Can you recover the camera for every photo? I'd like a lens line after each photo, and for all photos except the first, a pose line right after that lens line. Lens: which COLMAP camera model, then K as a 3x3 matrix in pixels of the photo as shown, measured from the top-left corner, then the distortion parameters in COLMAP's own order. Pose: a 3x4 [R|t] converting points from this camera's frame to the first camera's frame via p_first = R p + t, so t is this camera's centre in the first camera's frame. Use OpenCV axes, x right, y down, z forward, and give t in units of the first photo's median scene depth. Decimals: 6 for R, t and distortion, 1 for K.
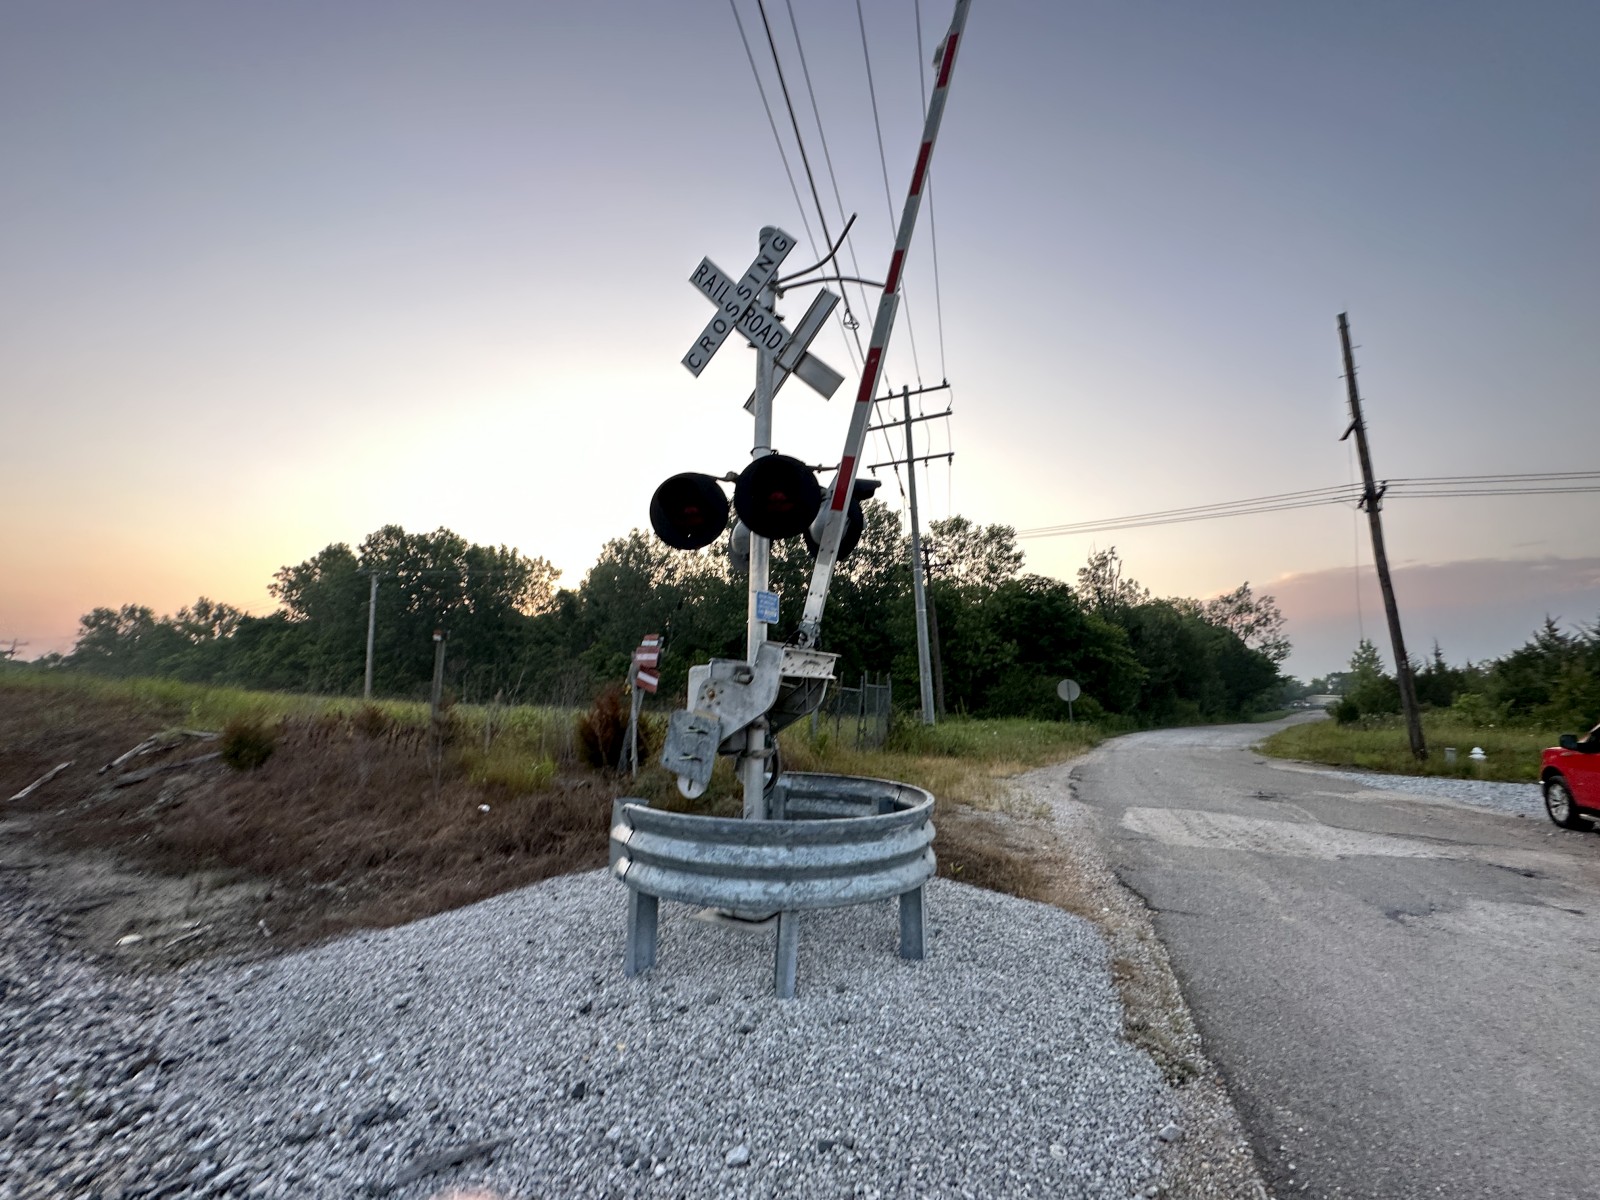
lens RADIAL K [[636.1, 0, 788.6], [0, 636.1, 600.8], [0, 0, 1]] dist [-0.000131, 0.000270]
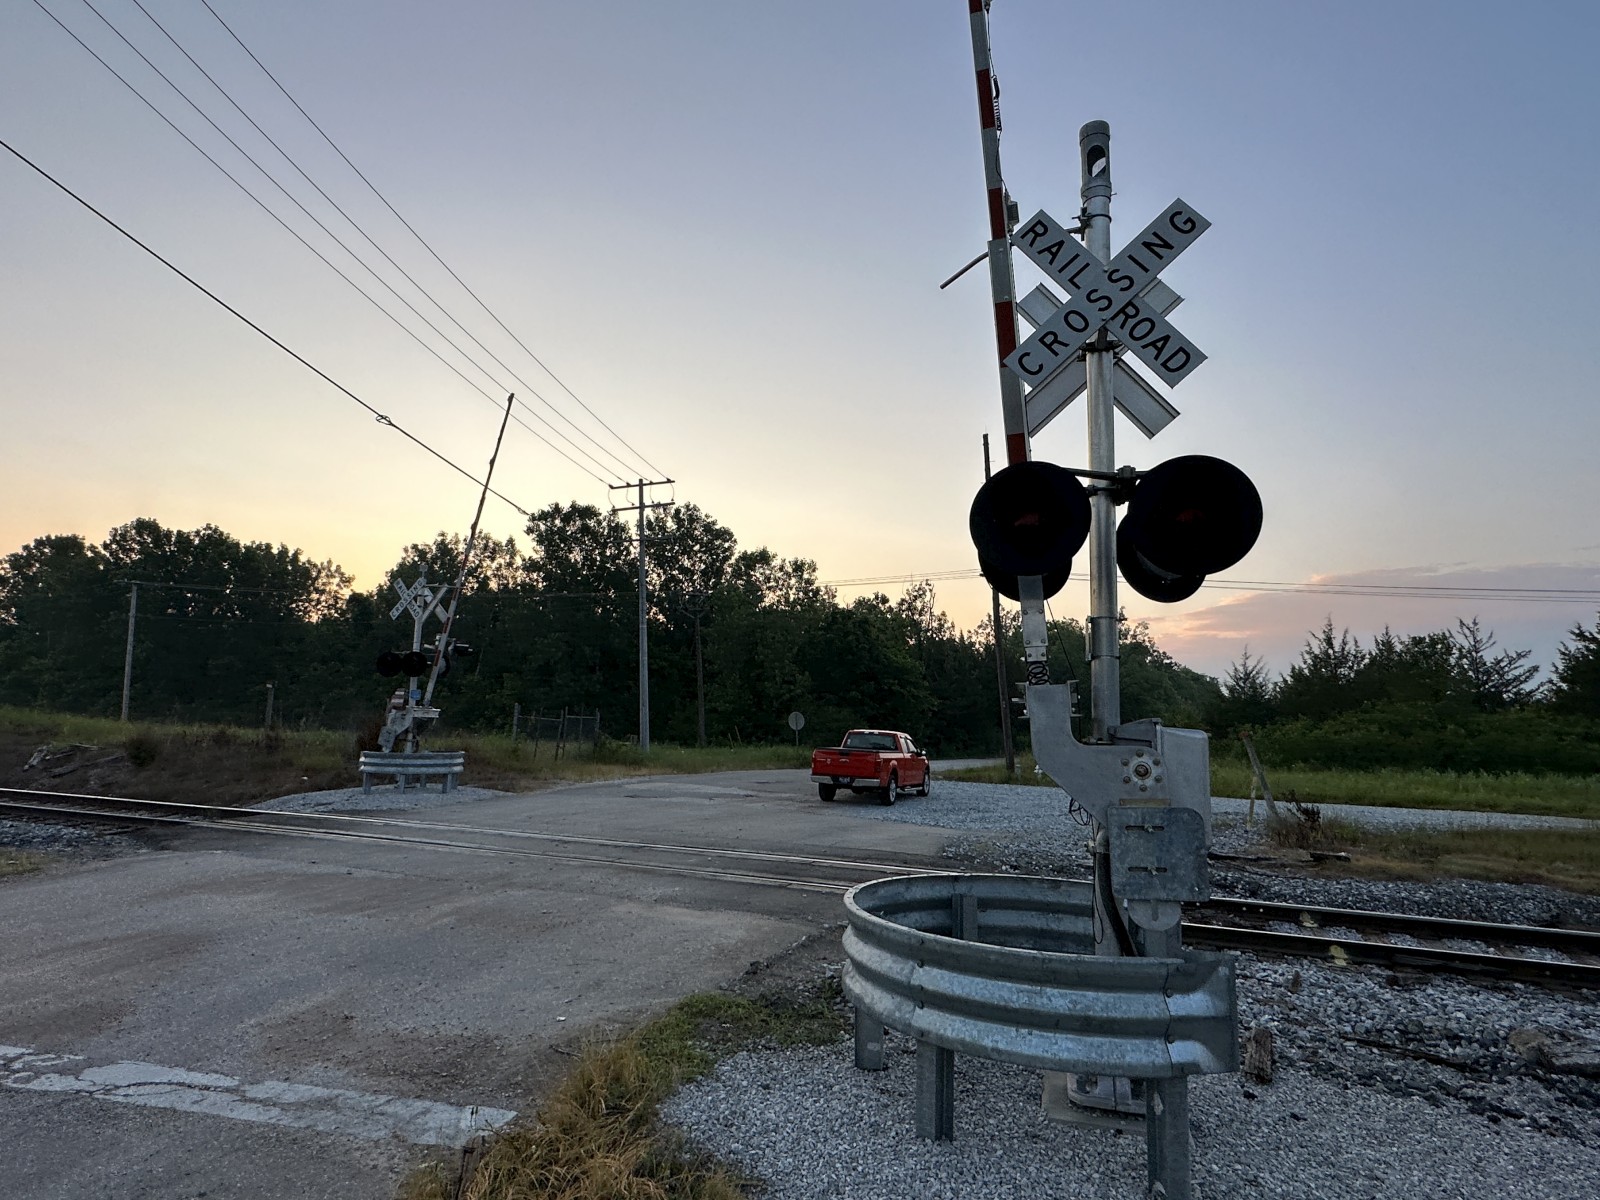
lens RADIAL K [[889.7, 0, 785.6], [0, 889.7, 598.0], [0, 0, 1]] dist [-0.001991, 0.000638]
pose [[0.993894, 0.024276, 0.107634, 0.516699], [-0.024823, 0.999685, 0.003744, -0.209392], [-0.107510, -0.006393, 0.994183, -1.415482]]
